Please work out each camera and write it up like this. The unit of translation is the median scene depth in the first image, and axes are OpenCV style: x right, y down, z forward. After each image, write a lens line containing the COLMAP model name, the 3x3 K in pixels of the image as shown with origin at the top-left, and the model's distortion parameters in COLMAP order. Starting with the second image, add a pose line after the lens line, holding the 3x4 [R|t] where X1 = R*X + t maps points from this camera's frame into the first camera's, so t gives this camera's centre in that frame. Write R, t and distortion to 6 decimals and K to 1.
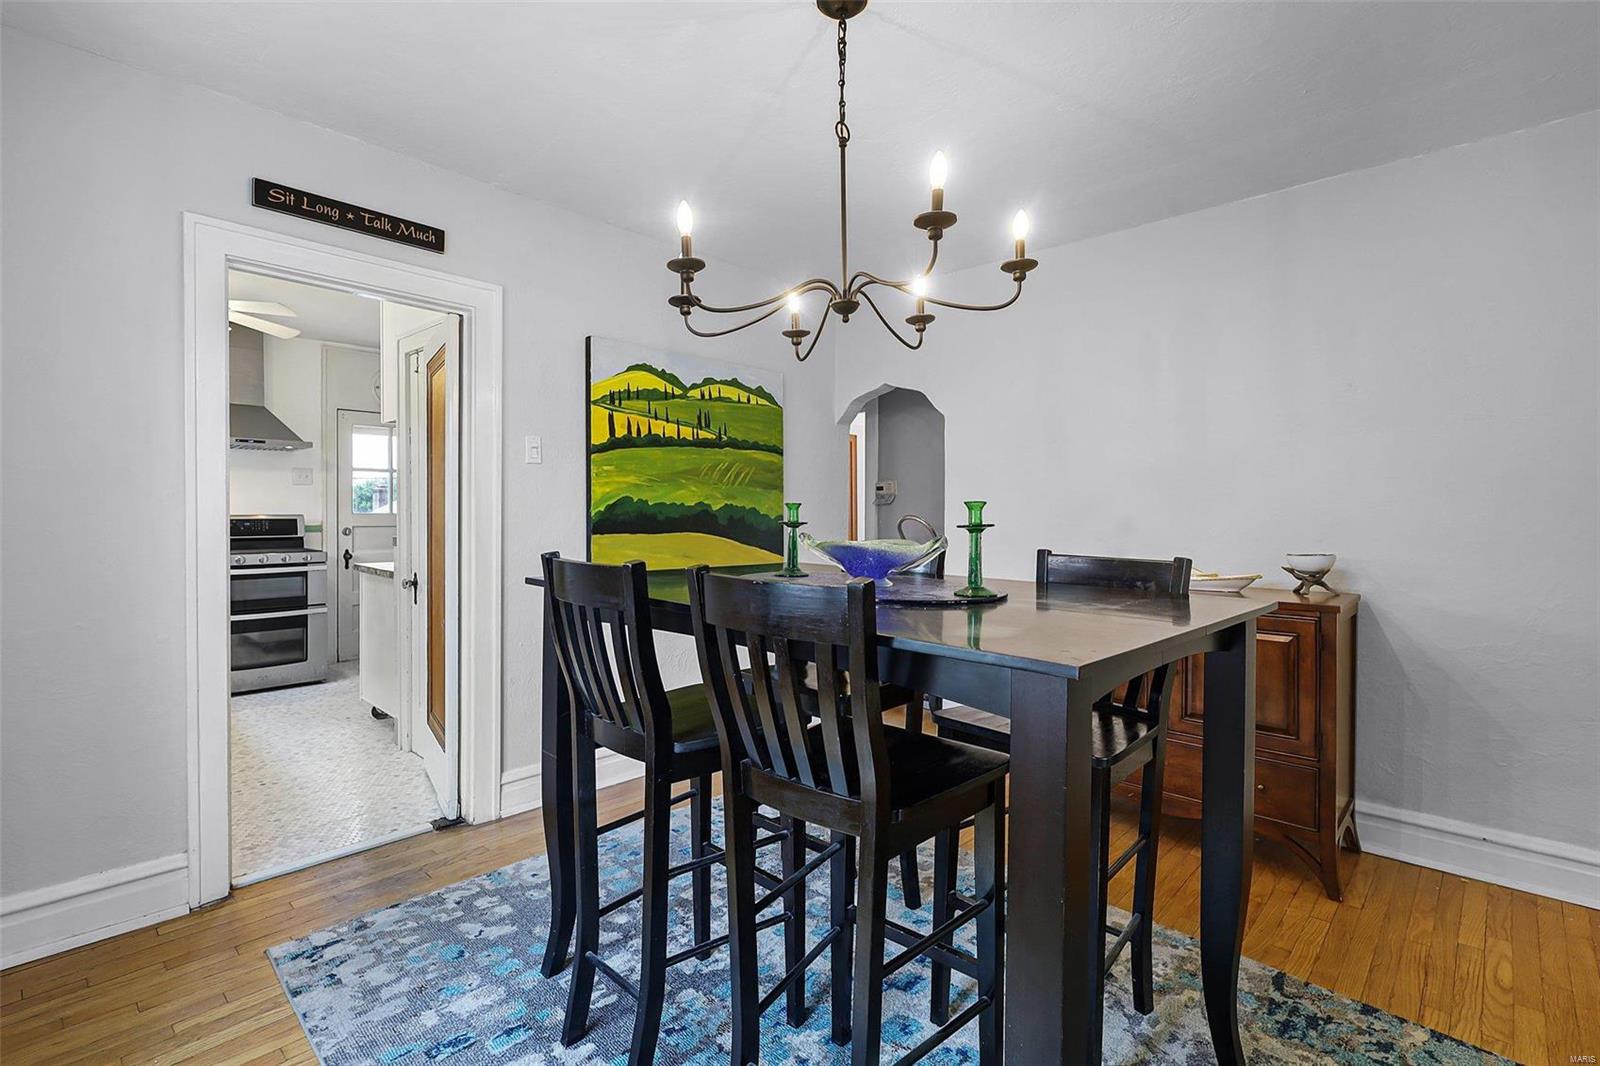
lens RADIAL K [[730.9, 0, 792.7], [0, 730.9, 508.8], [0, 0, 1]] dist [0.000597, -0.000055]
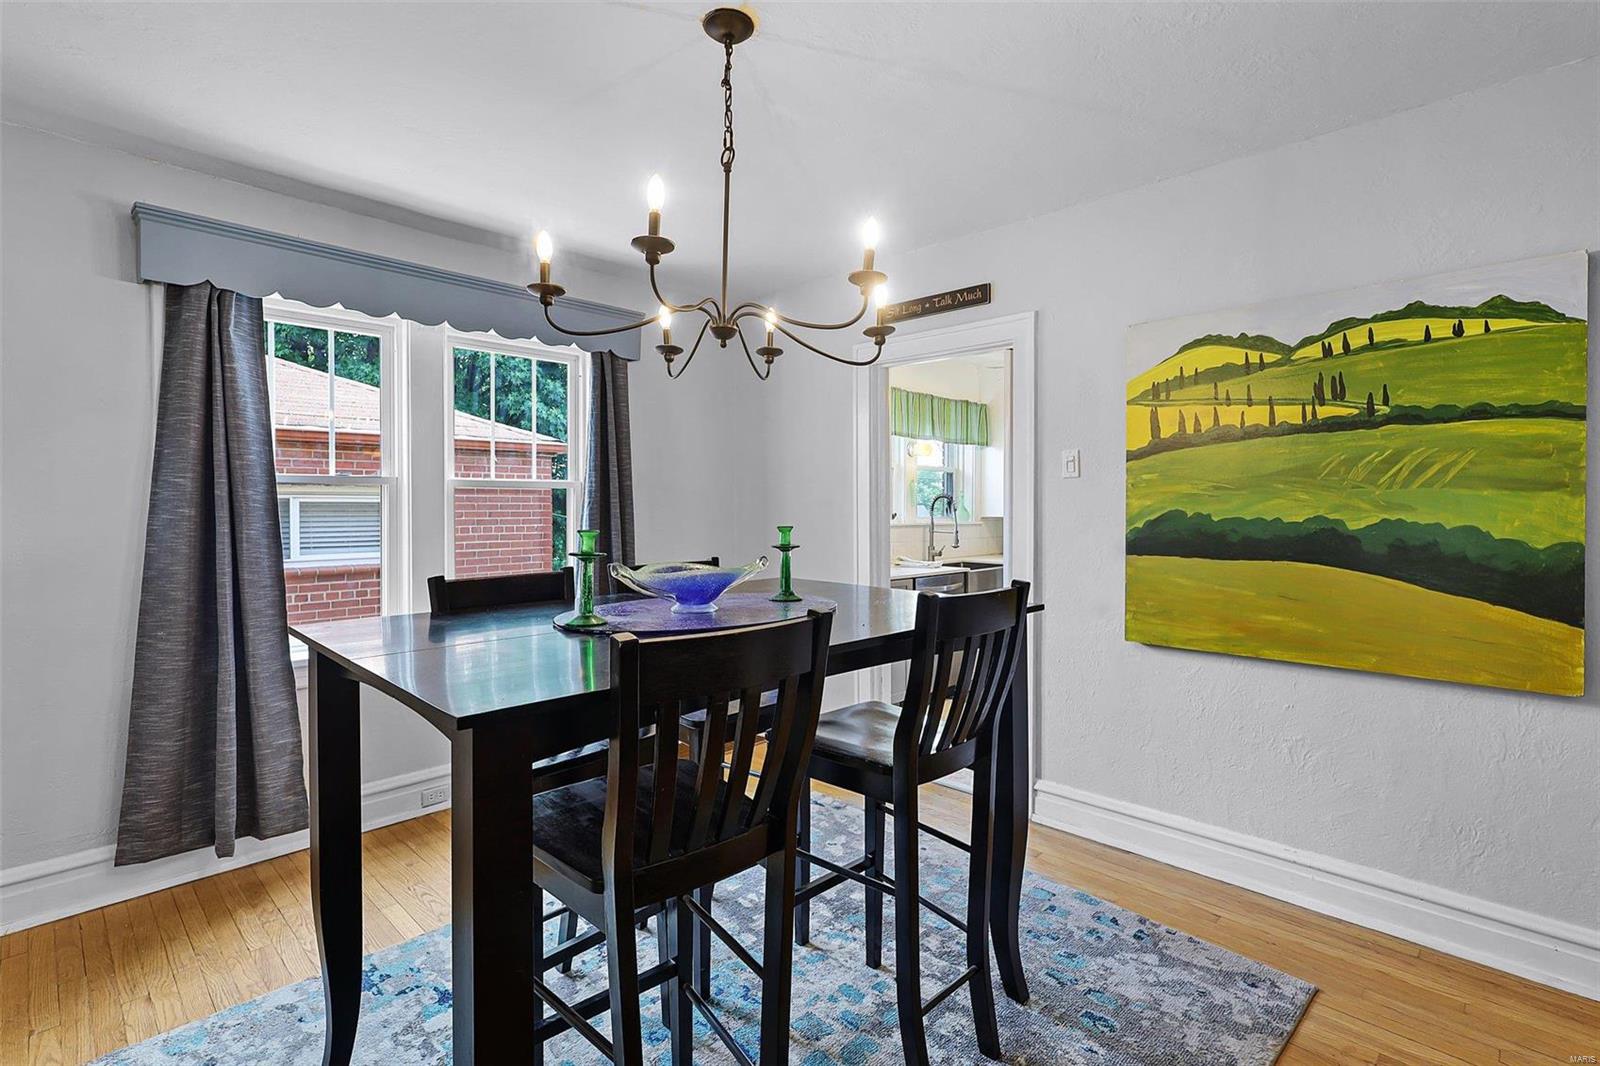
lens RADIAL K [[730.9, 0, 792.7], [0, 730.9, 508.8], [0, 0, 1]] dist [0.000597, -0.000055]
pose [[0.004757, -0.005844, -0.999972, 0.540624], [0.002208, 0.999981, -0.005834, -0.013859], [0.999986, -0.002180, 0.004770, 0.547982]]
